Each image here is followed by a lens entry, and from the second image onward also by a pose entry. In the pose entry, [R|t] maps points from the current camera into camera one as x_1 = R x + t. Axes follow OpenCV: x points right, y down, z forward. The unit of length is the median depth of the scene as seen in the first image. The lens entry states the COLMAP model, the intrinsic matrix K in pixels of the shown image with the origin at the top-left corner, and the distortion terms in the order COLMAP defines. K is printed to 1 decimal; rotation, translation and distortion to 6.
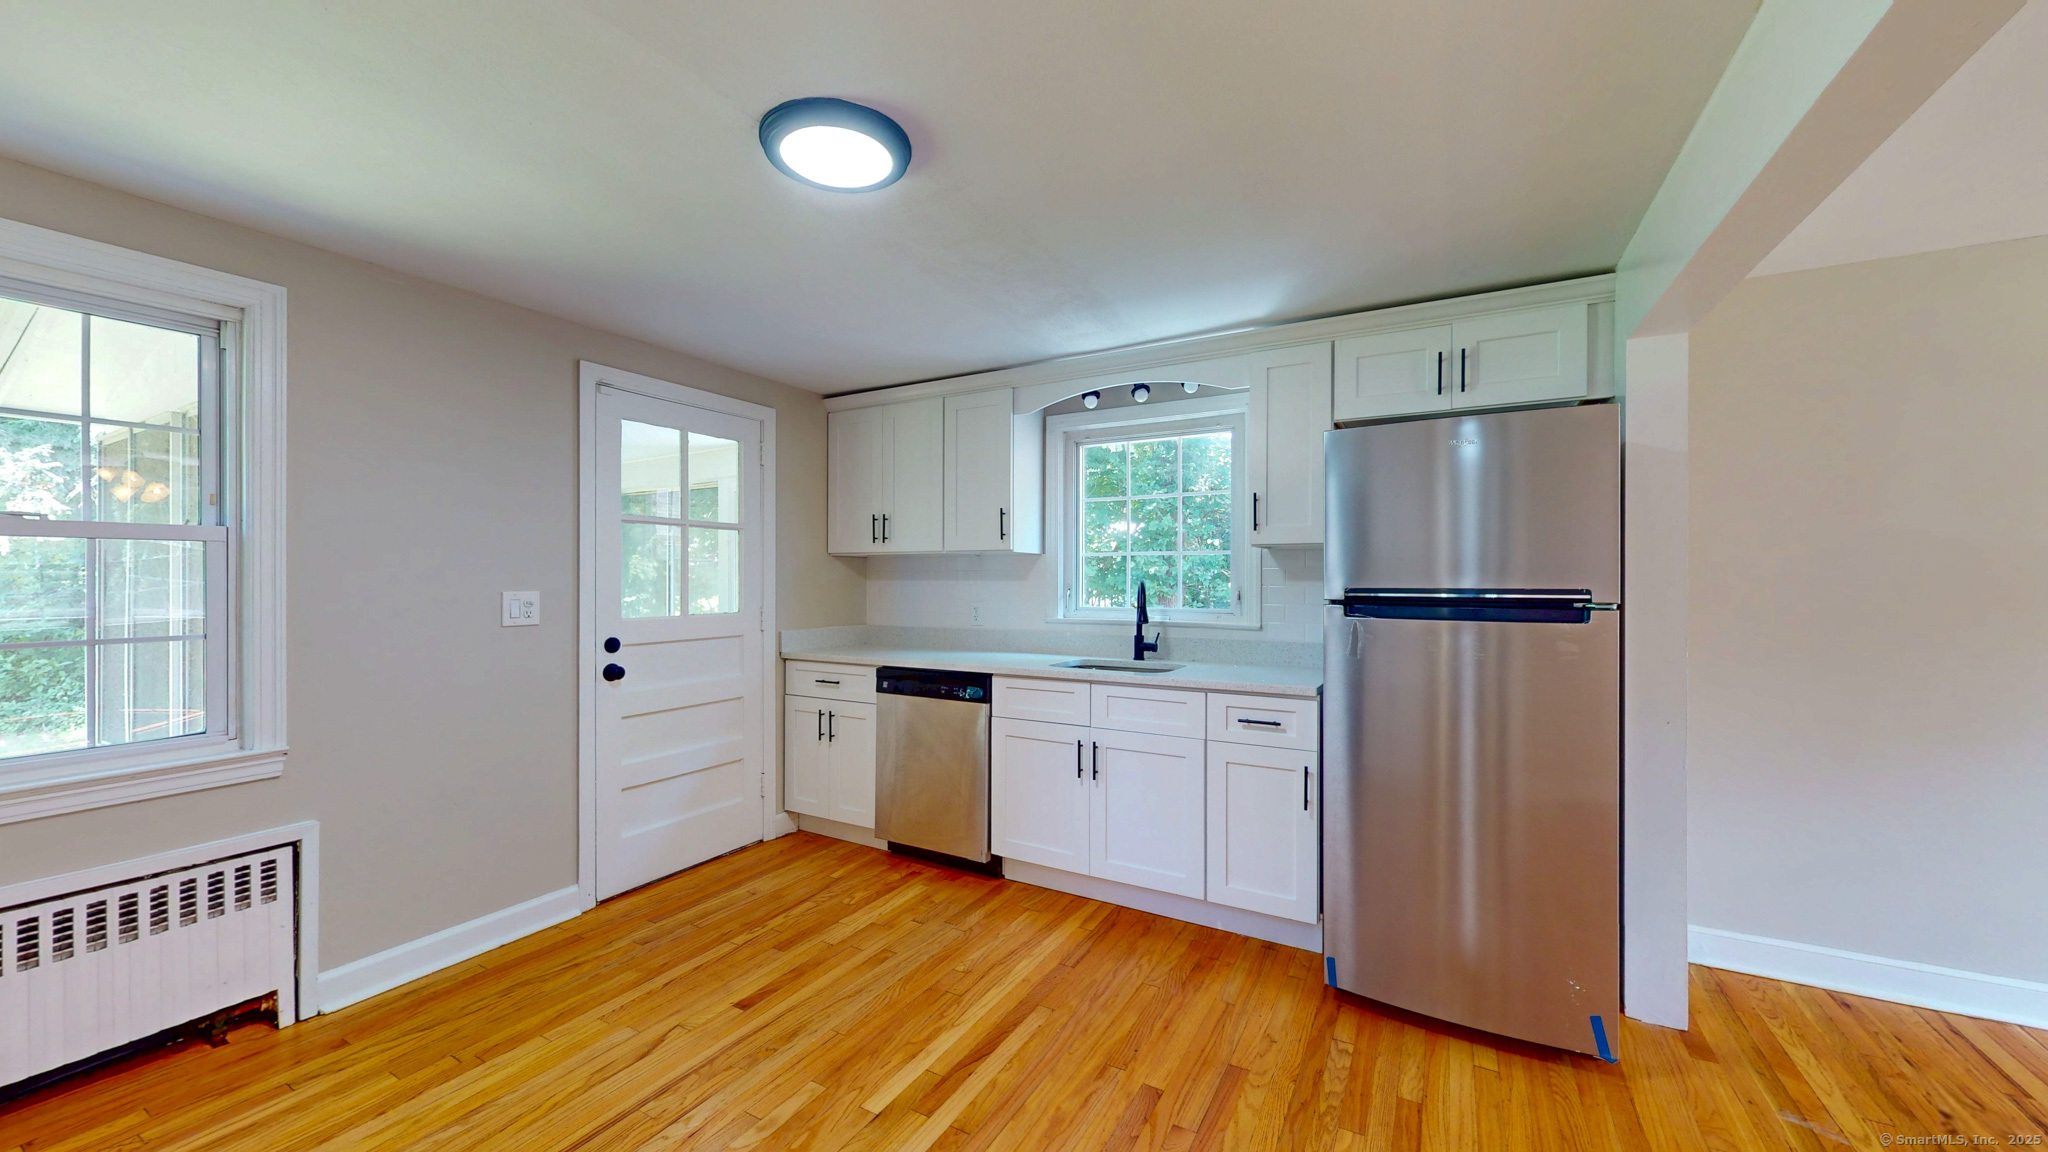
lens RADIAL K [[751.0, 0, 1024.4], [0, 751.0, 579.7], [0, 0, 1]] dist [-0.002538, 0.000537]
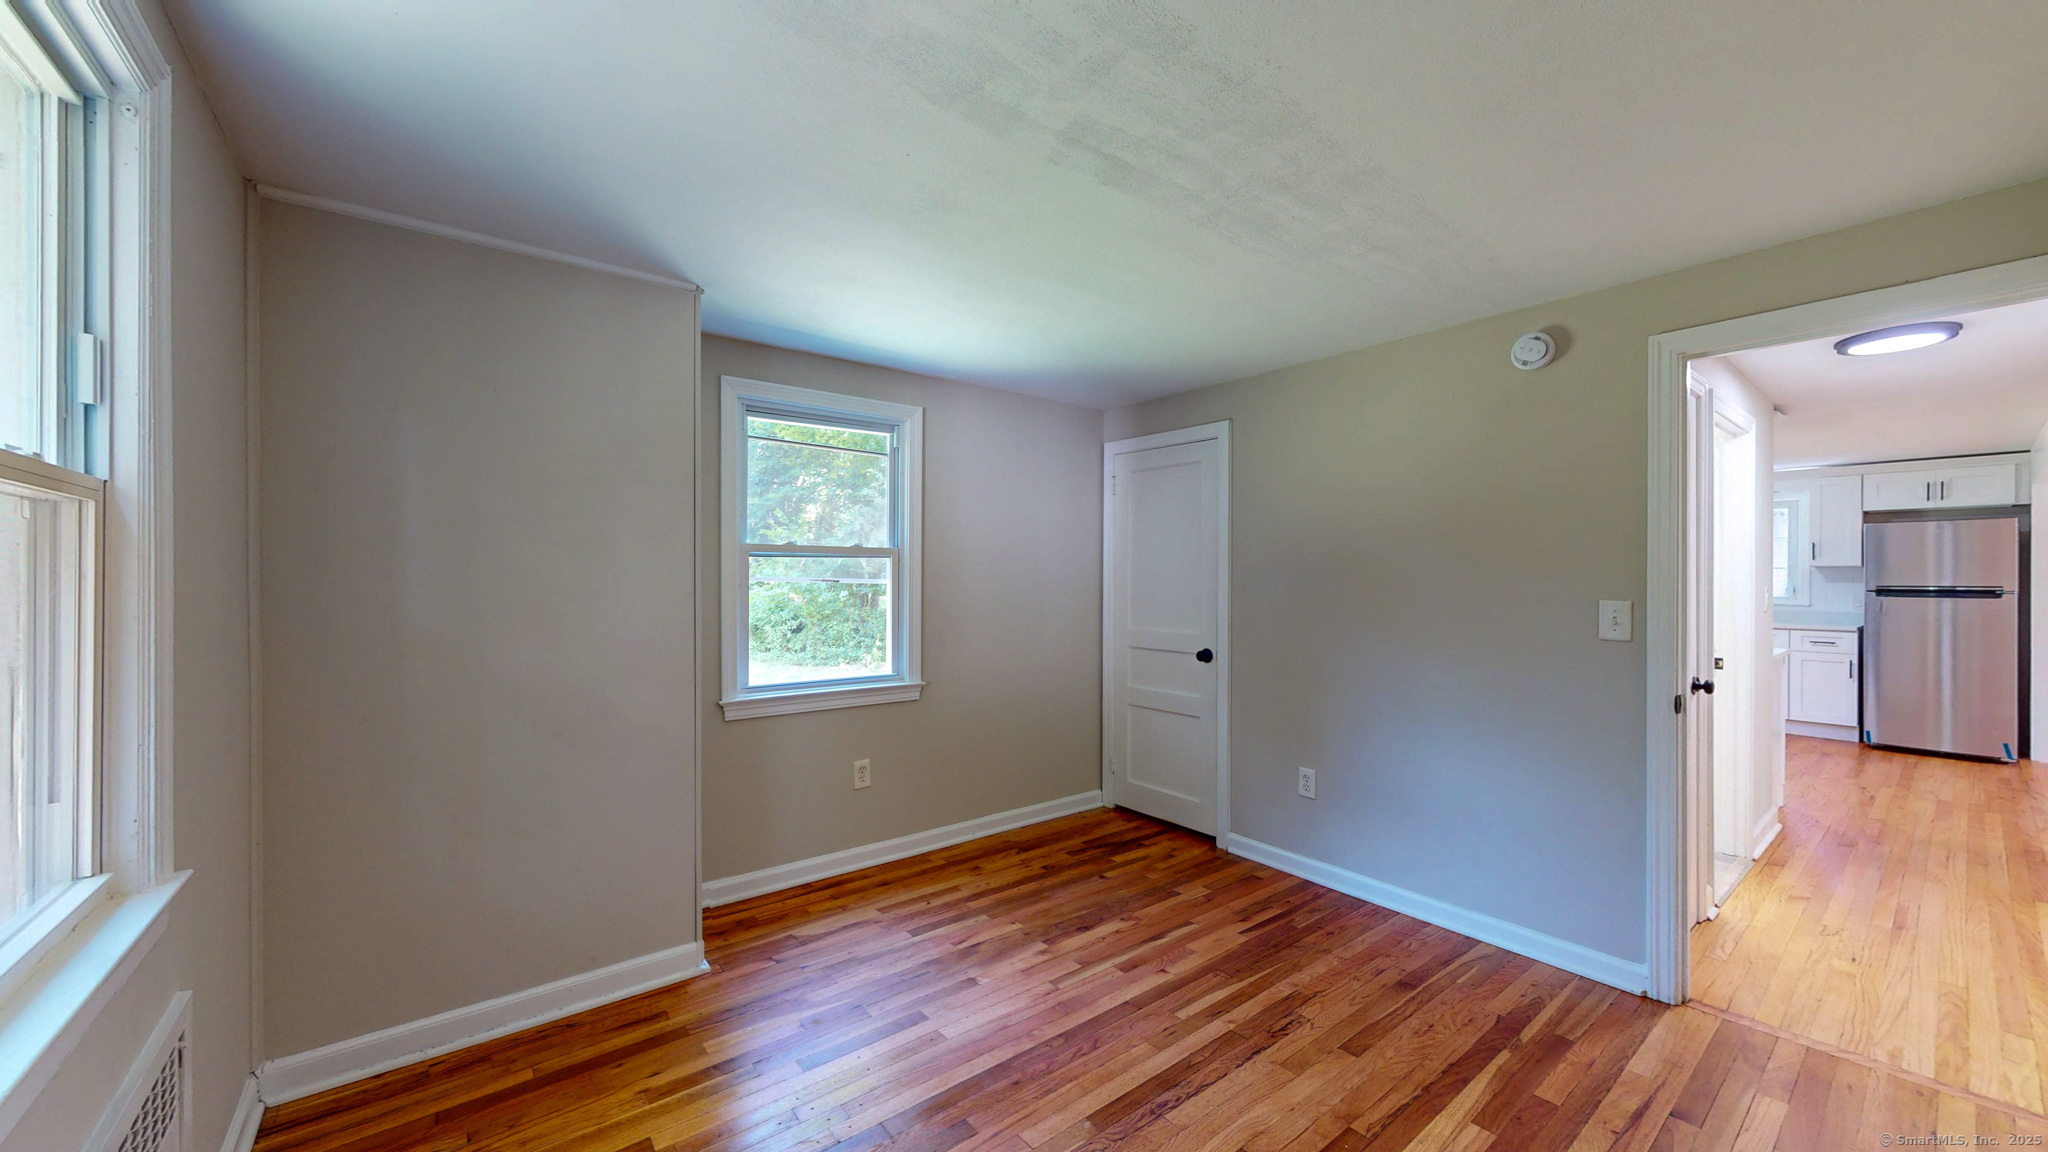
lens RADIAL K [[751.0, 0, 1011.0], [0, 751.0, 581.9], [0, 0, 1]] dist [-0.002538, 0.000537]
pose [[0.924958, 0.000175, -0.380069, -1.180686], [0.000835, 0.999997, 0.002493, -0.009338], [0.380068, -0.002623, 0.924955, -2.206531]]
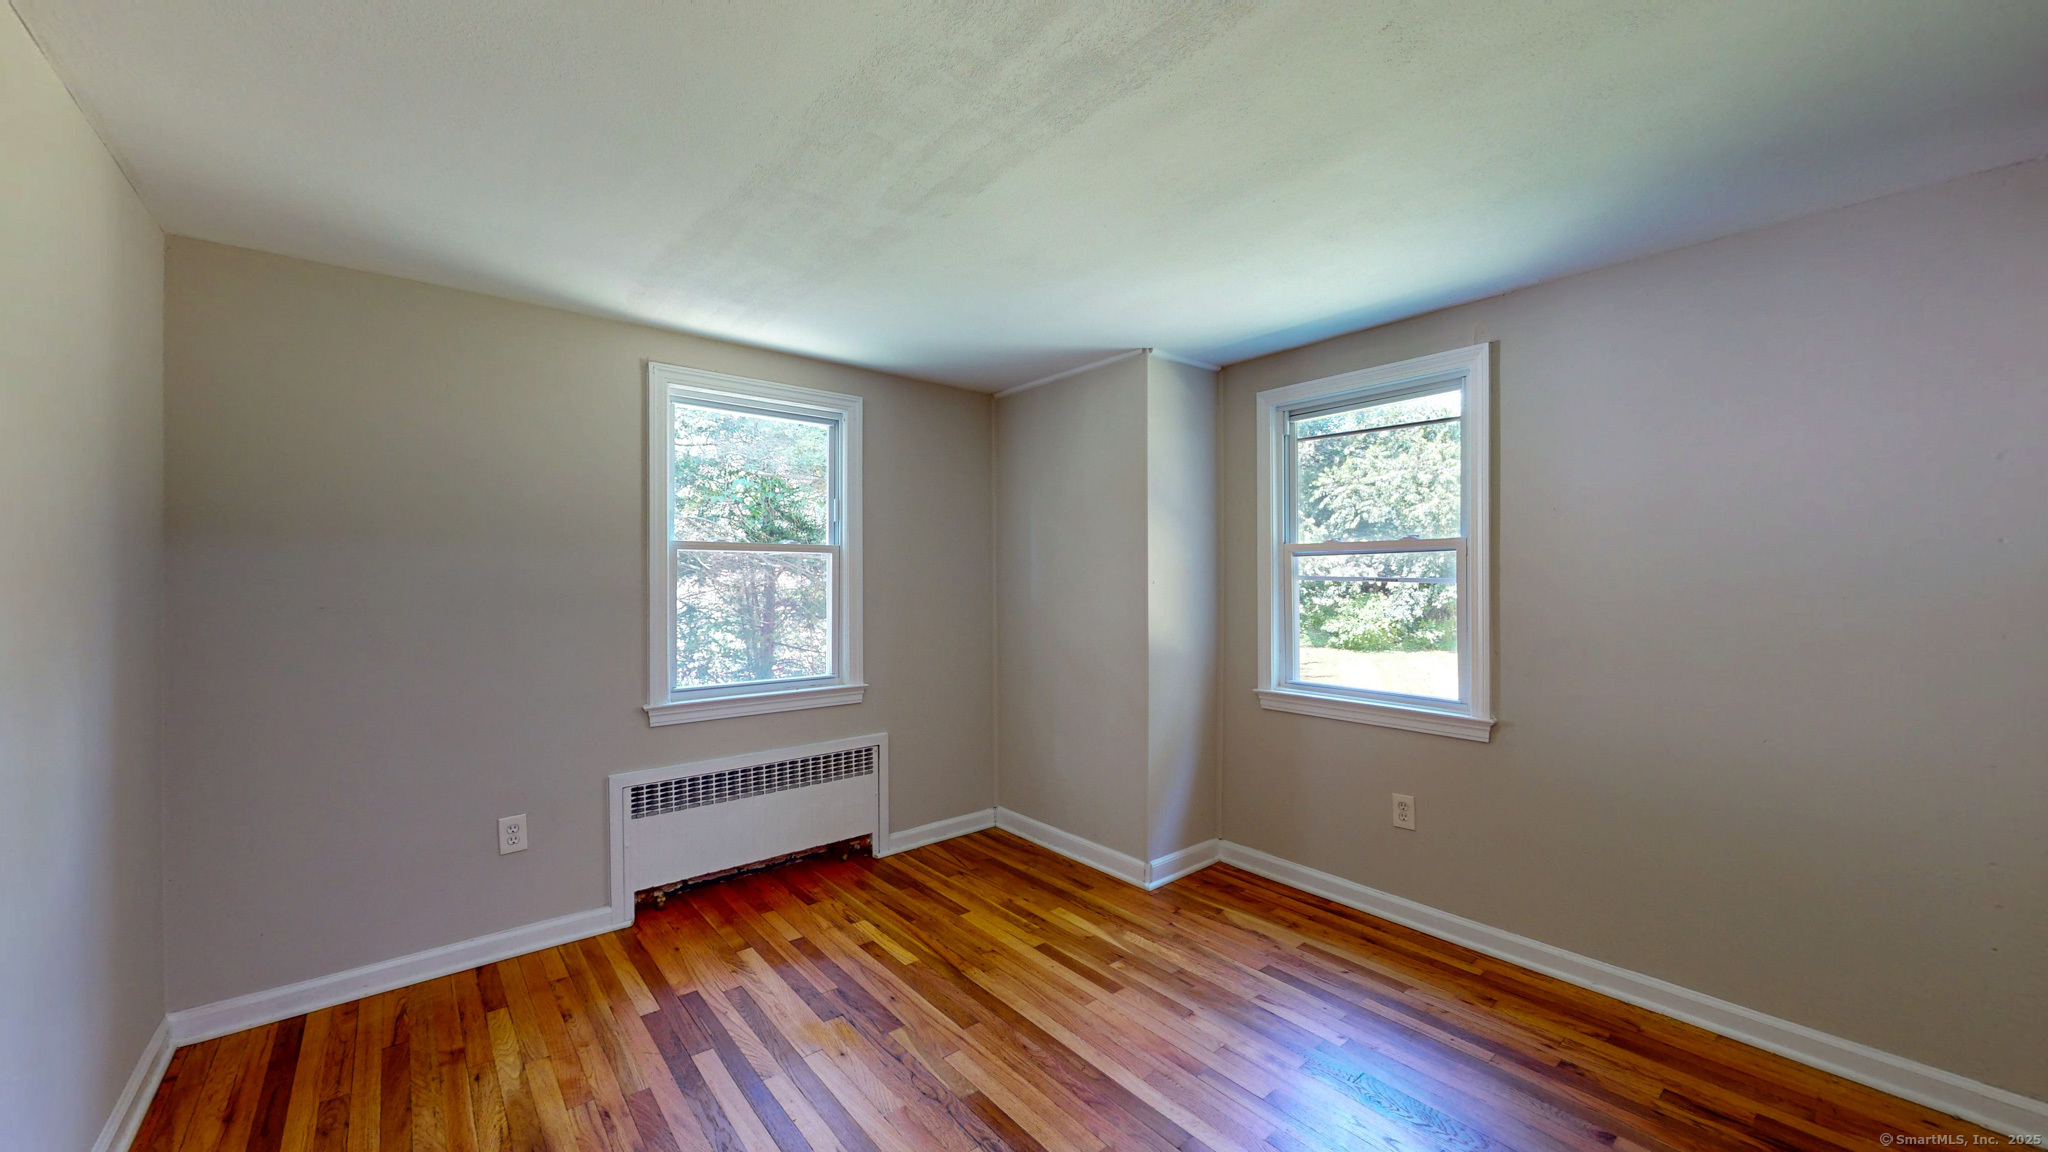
lens RADIAL K [[751.0, 0, 1033.8], [0, 751.0, 580.7], [0, 0, 1]] dist [-0.002538, 0.000537]
pose [[-0.345632, 0.000790, -0.938370, 1.813613], [-0.001658, 0.999998, 0.001453, 0.001143], [0.938369, 0.002058, -0.345630, 4.026069]]
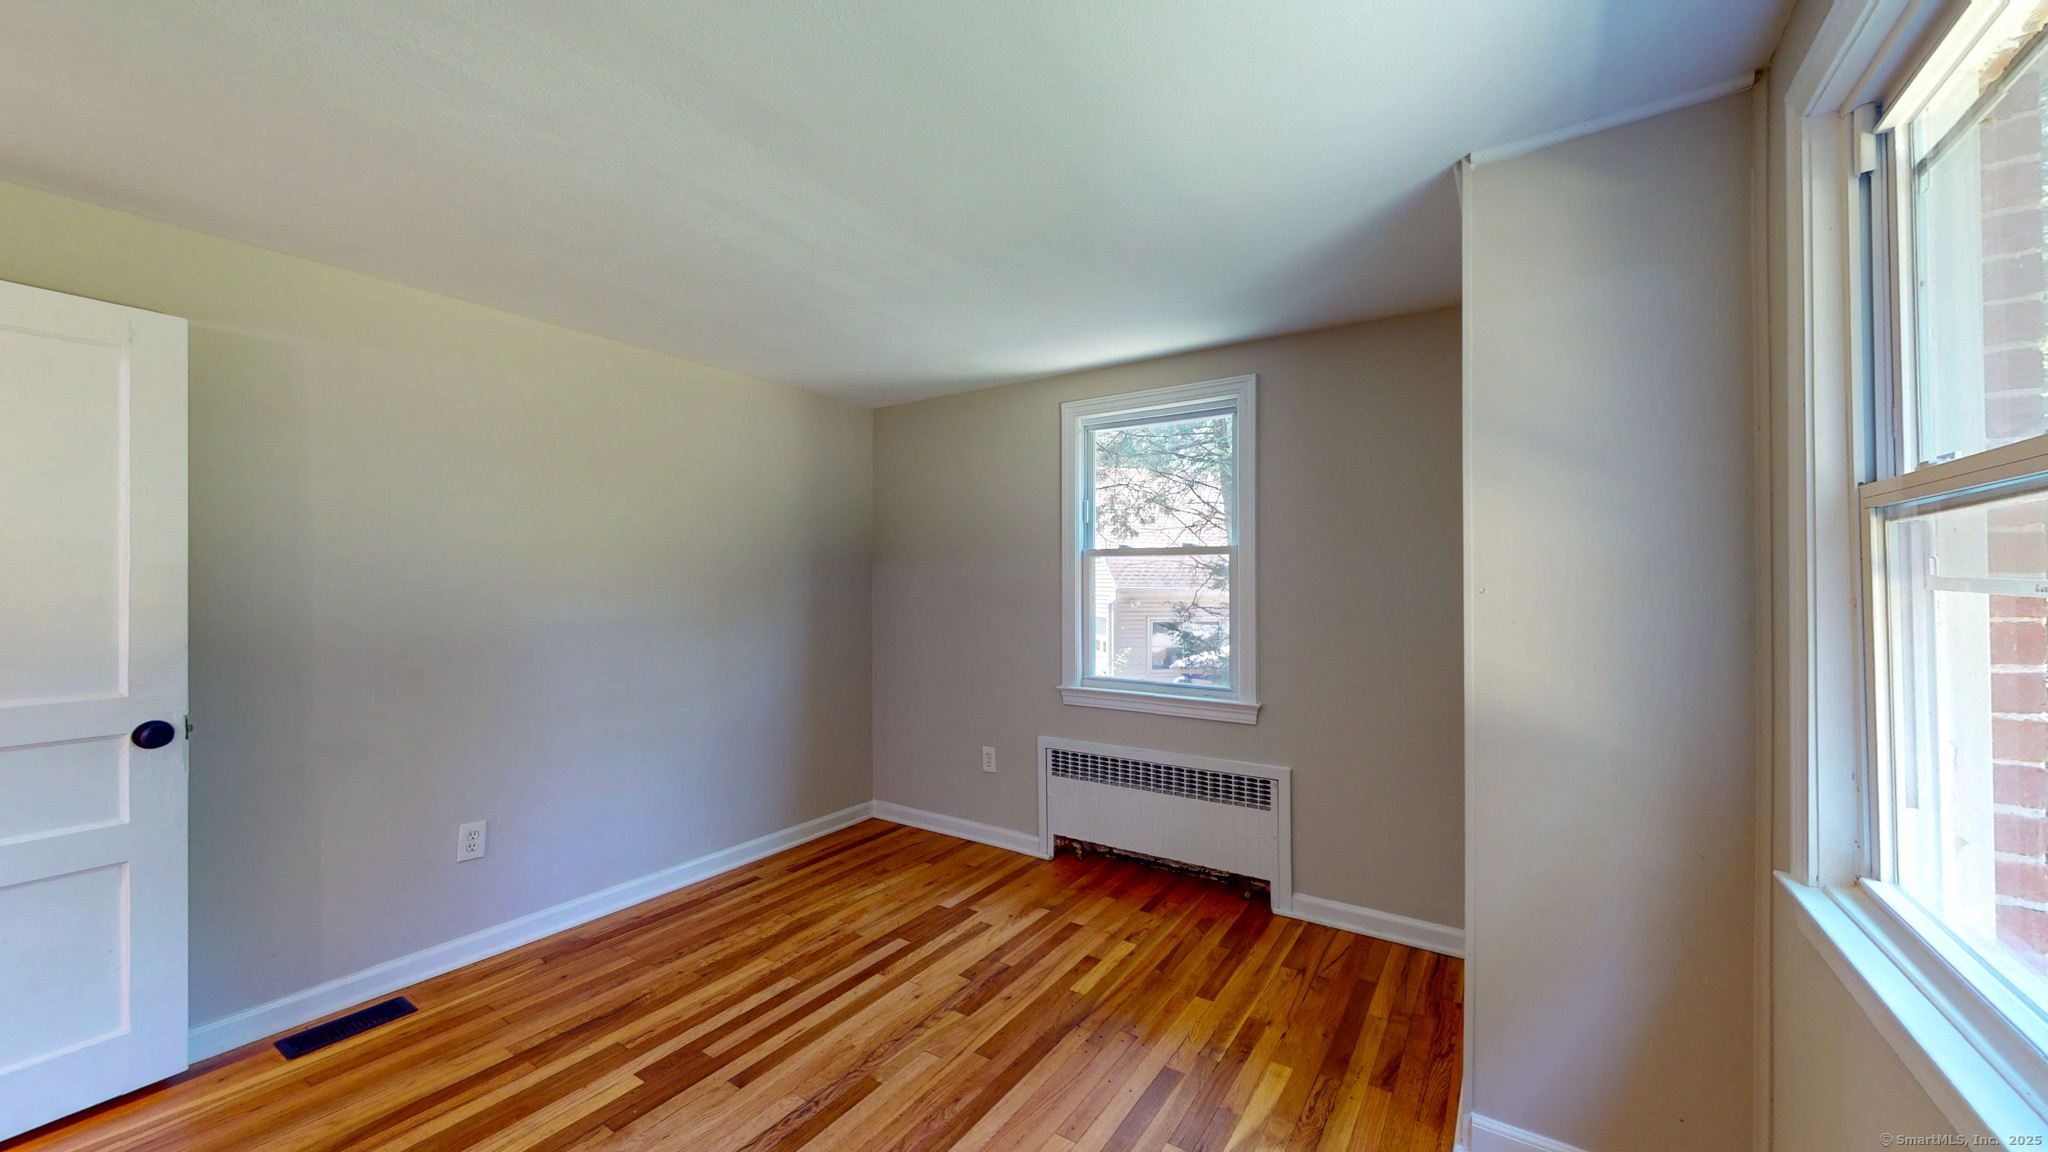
lens RADIAL K [[751.0, 0, 1023.6], [0, 751.0, 581.0], [0, 0, 1]] dist [-0.002538, 0.000537]
pose [[-0.997542, -0.004315, 0.069939, -3.682476], [-0.004305, 0.999991, 0.000304, -0.012497], [-0.069940, 0.000003, -0.997551, 6.789617]]
